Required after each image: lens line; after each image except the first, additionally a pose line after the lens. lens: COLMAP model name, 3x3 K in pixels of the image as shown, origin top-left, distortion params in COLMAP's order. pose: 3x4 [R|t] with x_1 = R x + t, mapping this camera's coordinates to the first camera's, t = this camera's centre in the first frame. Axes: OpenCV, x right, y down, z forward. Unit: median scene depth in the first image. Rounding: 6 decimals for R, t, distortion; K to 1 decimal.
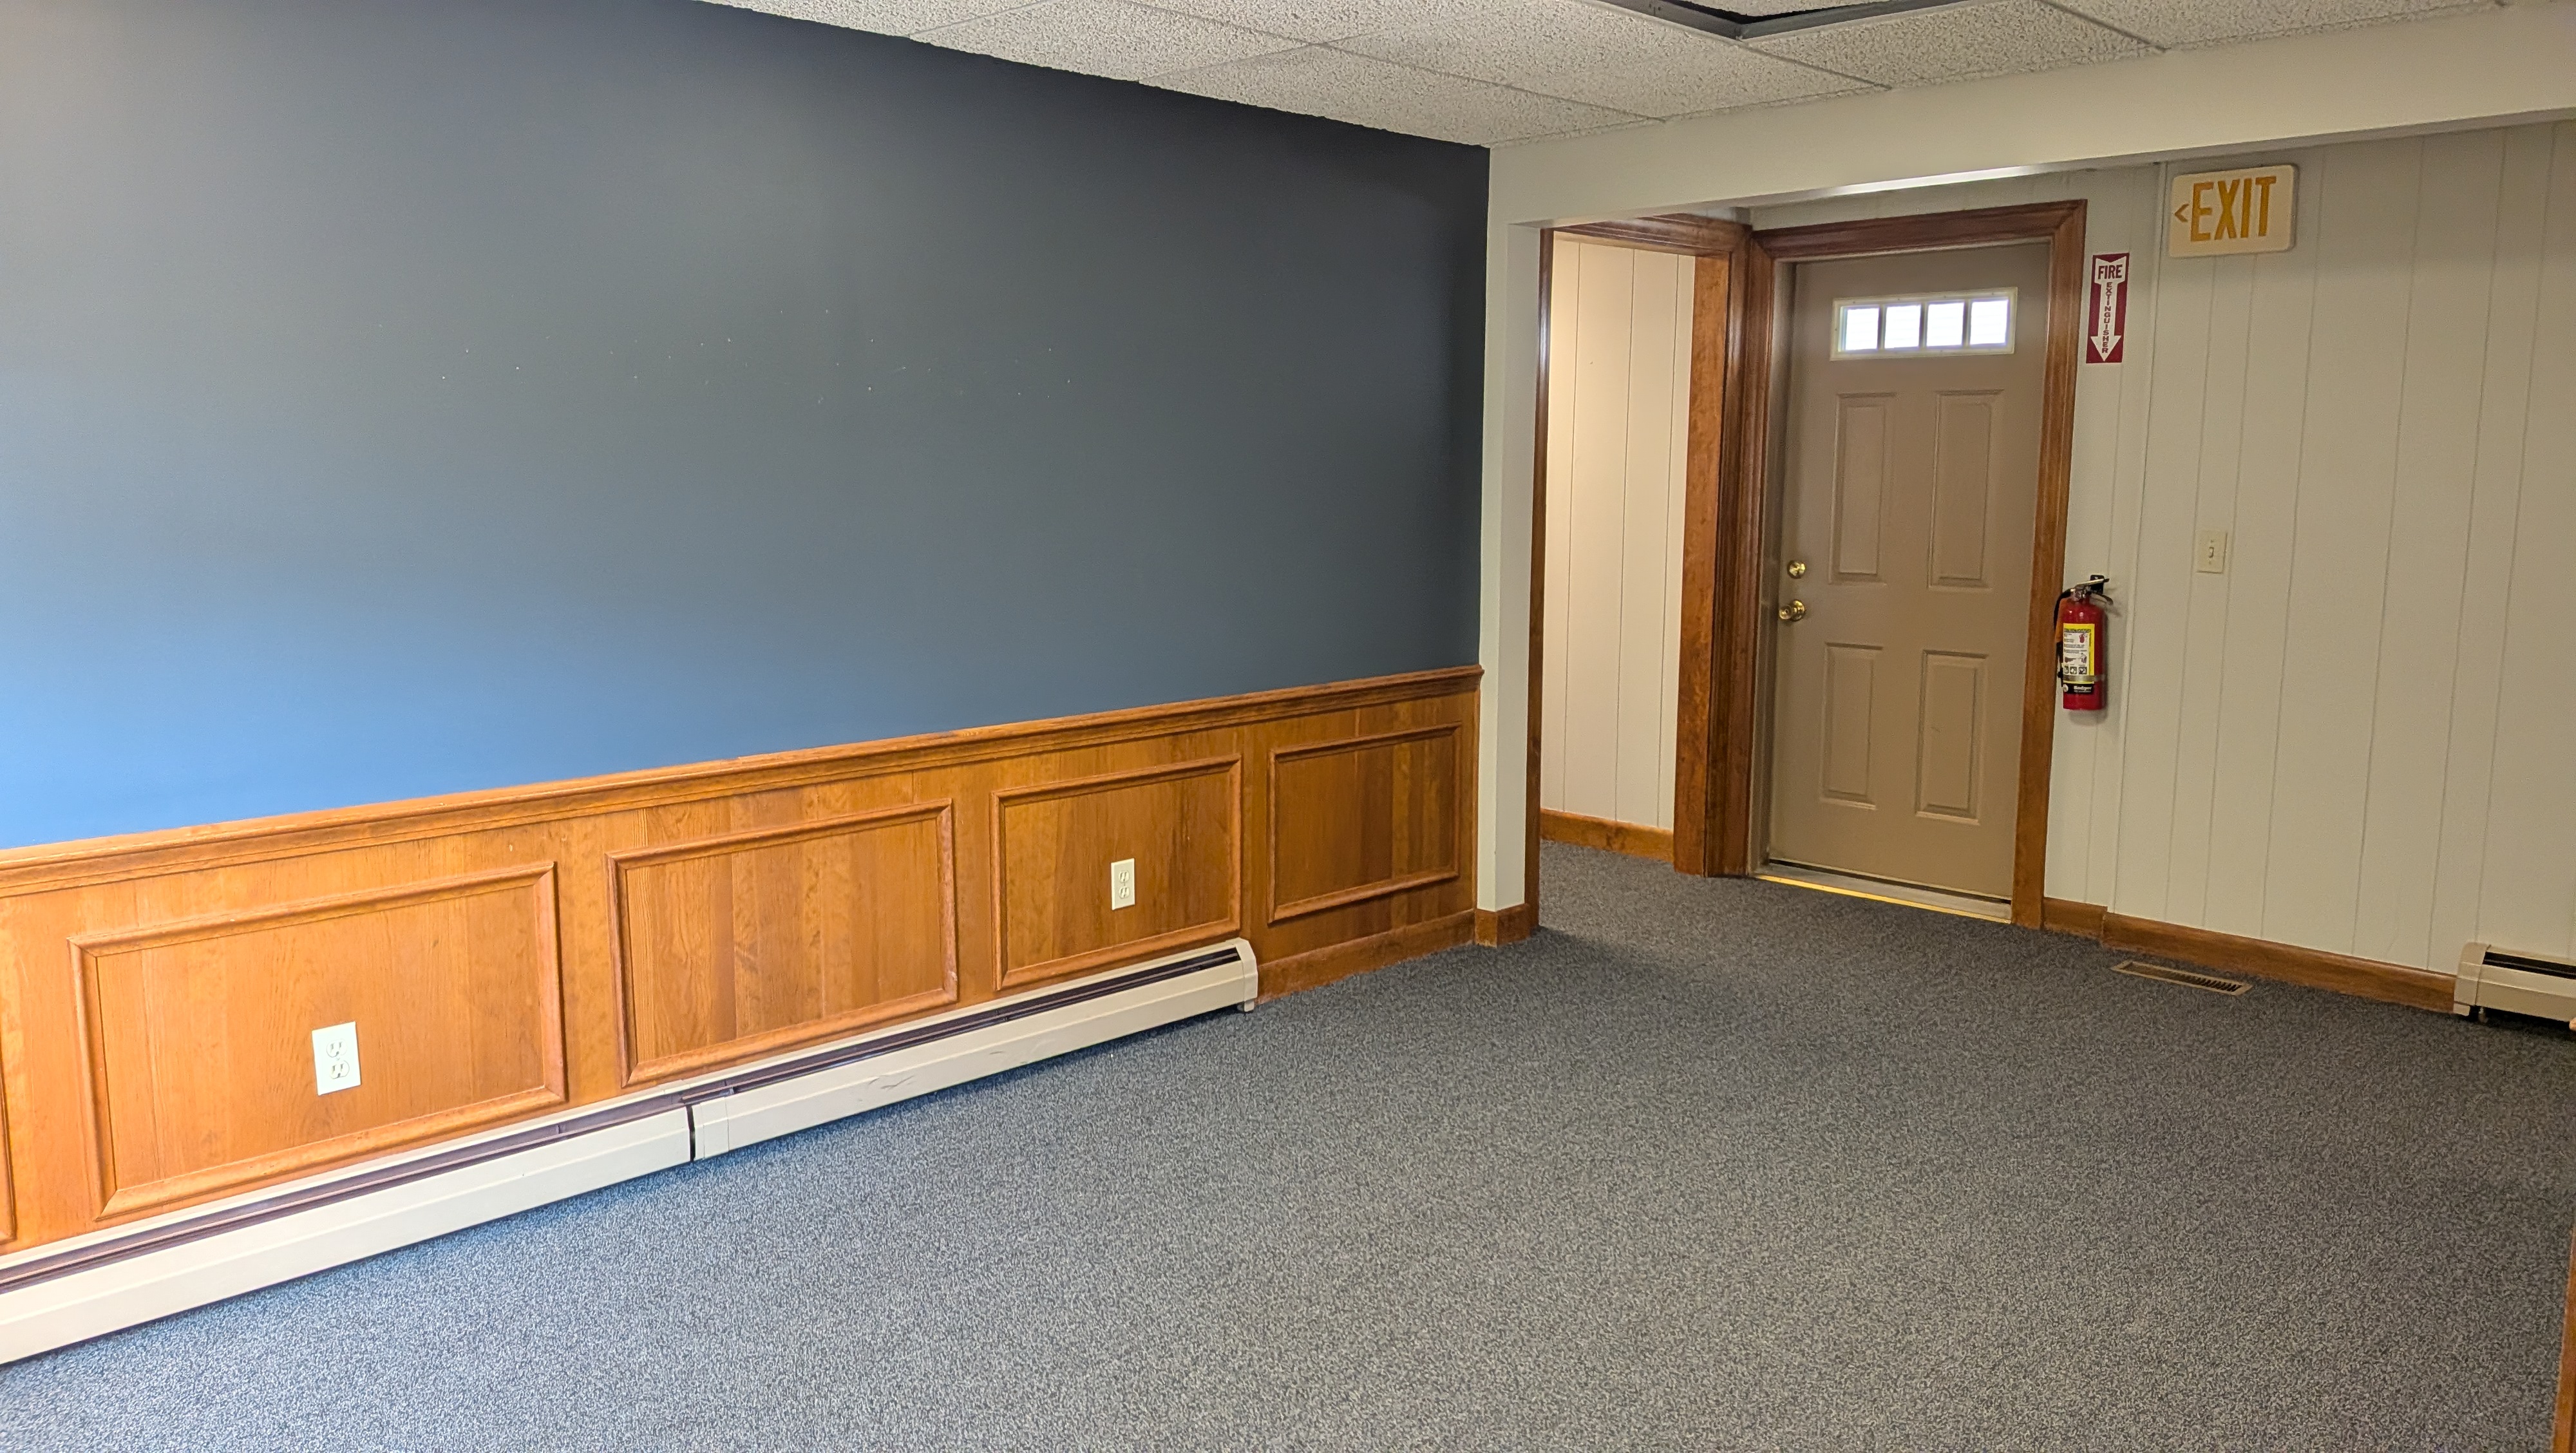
lens RADIAL K [[1844.8, 0, 1263.3], [0, 1844.8, 721.4], [0, 0, 1]] dist [0.071431, -0.105075]
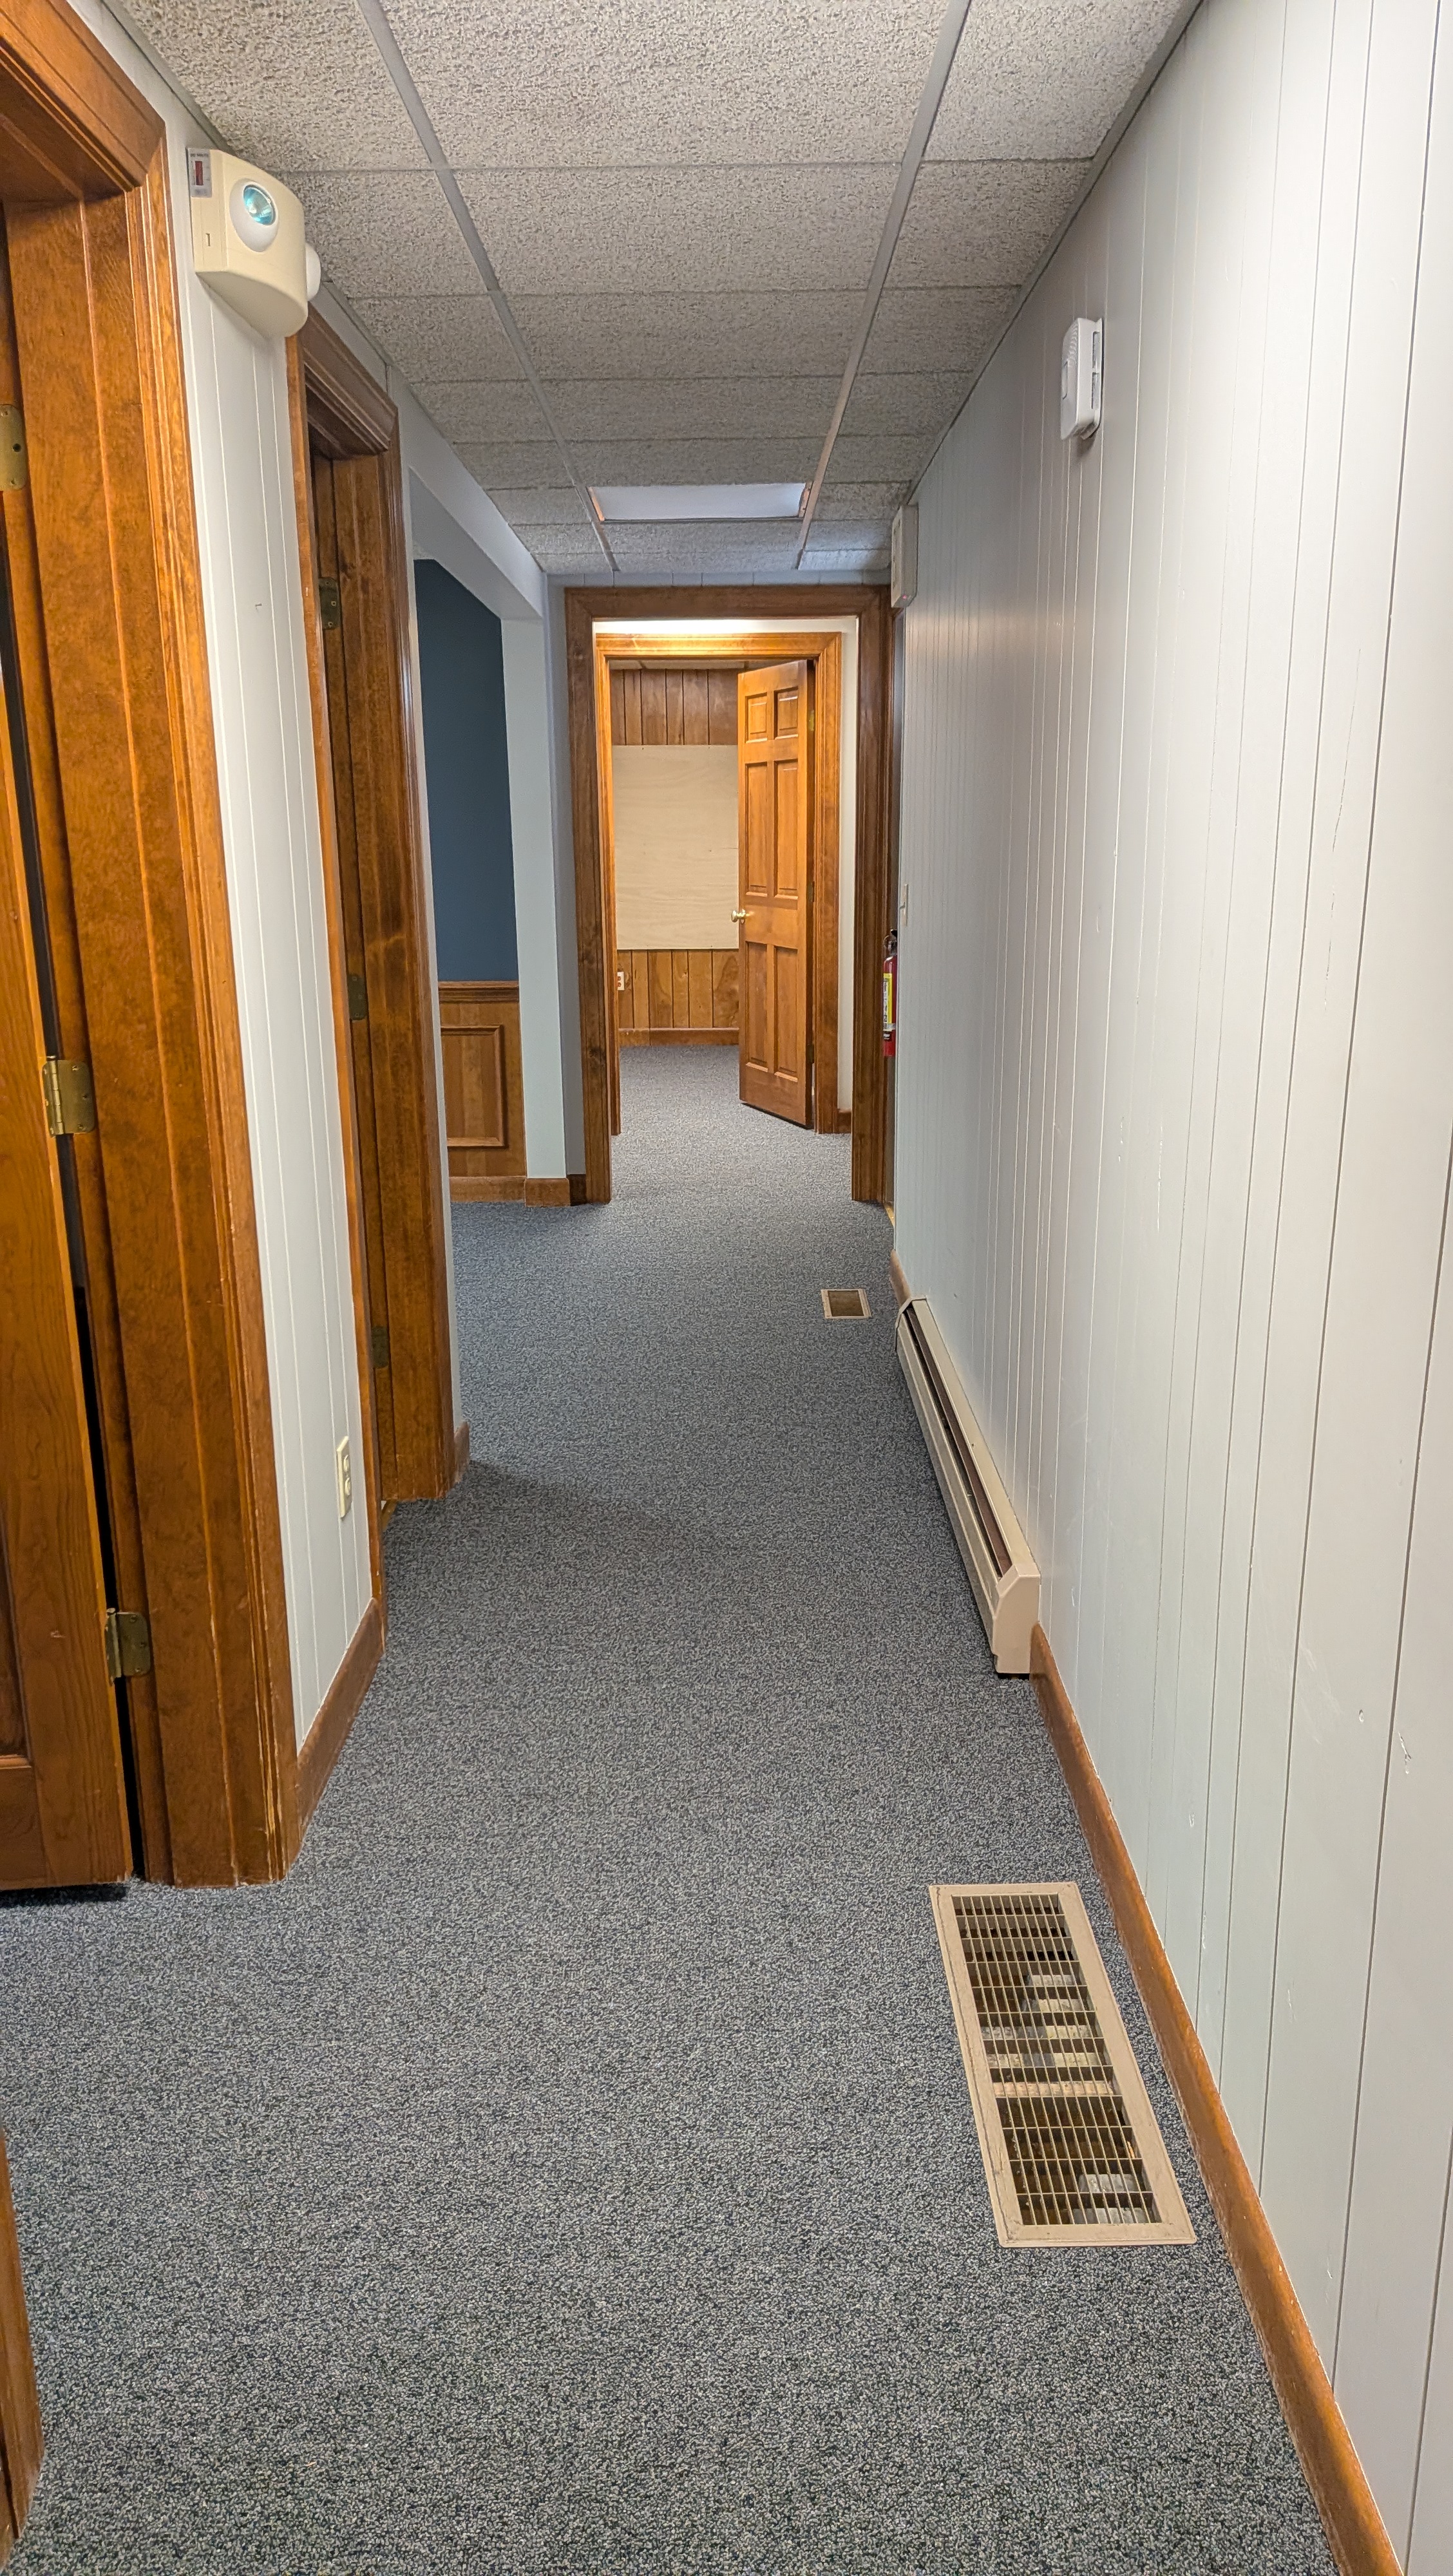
lens RADIAL K [[1844.8, 0, 739.4], [0, 1844.8, 1303.0], [0, 0, 1]] dist [0.071431, -0.105075]
pose [[0.716612, 0.170445, -0.676325, 1.213438], [-0.092914, 0.984367, 0.149628, -0.019717], [0.691255, -0.044385, 0.721246, 0.184100]]
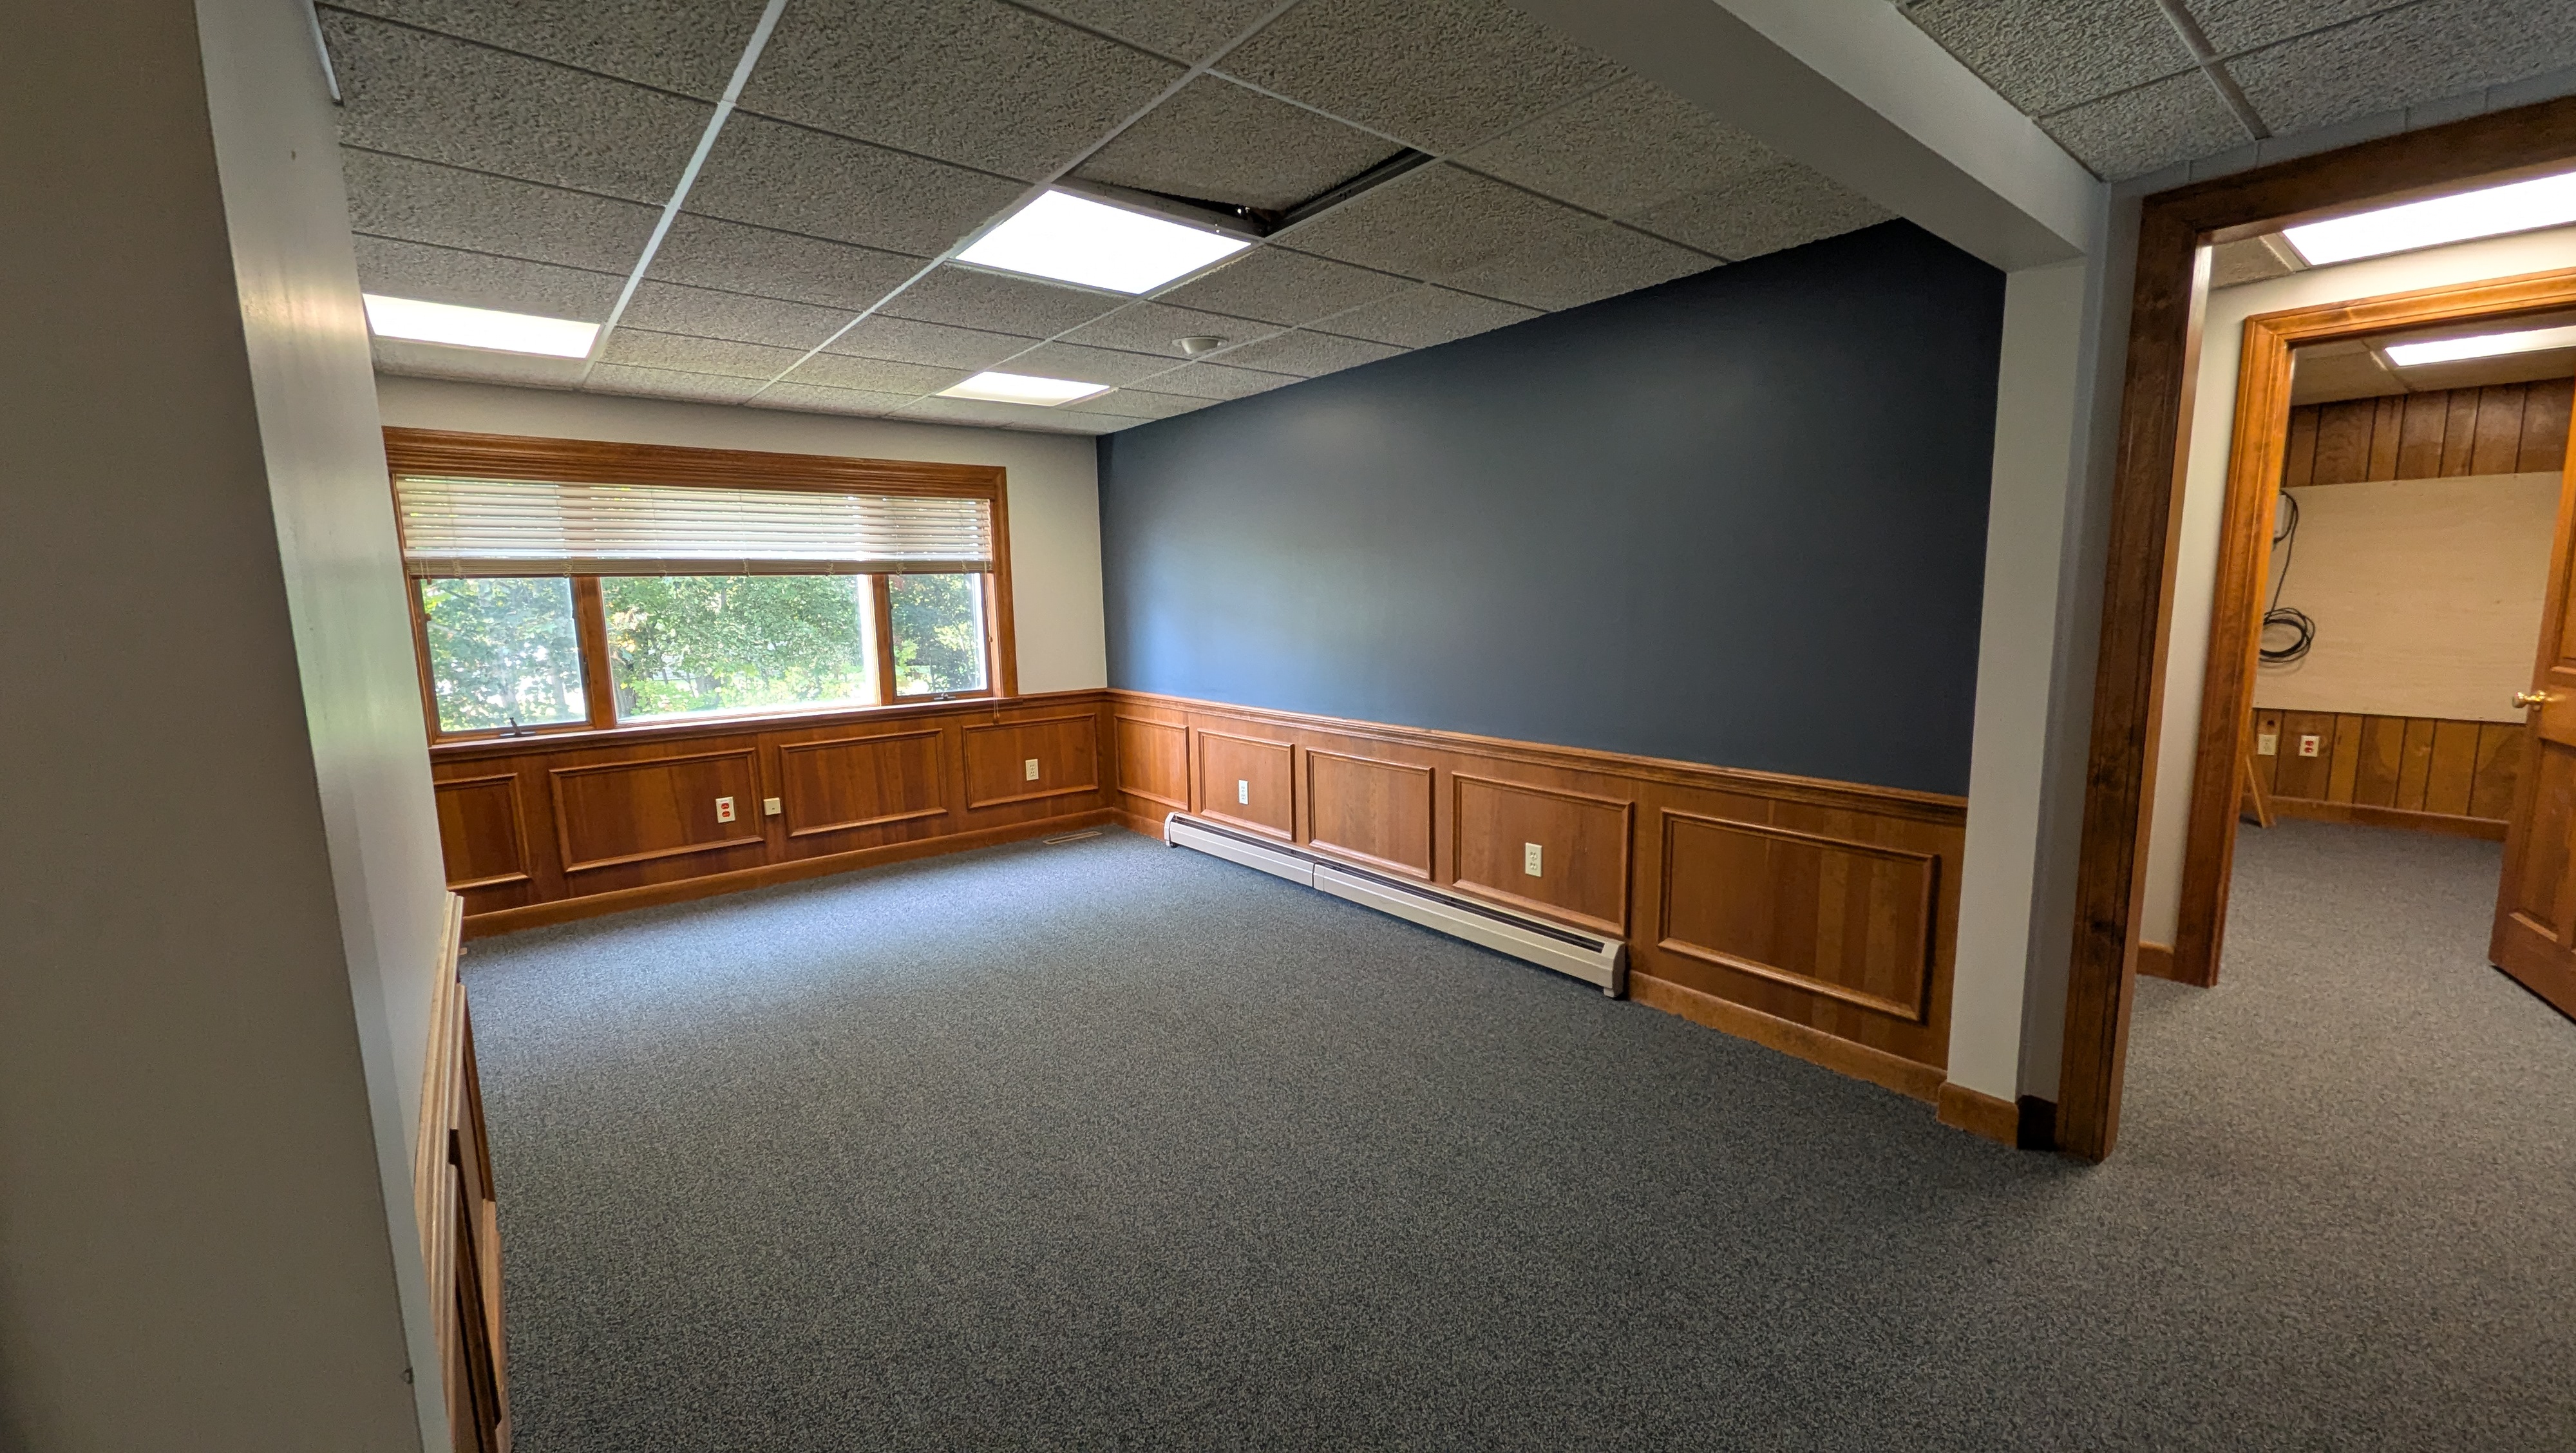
lens RADIAL K [[1006.3, 0, 1281.1], [0, 1006.3, 732.8], [0, 0, 1]] dist [0.006586, -0.001731]
pose [[-0.103813, 0.140464, -0.984628, 0.655156], [-0.127463, 0.979935, 0.153233, -0.099244], [0.986396, 0.141411, -0.083826, 0.768484]]
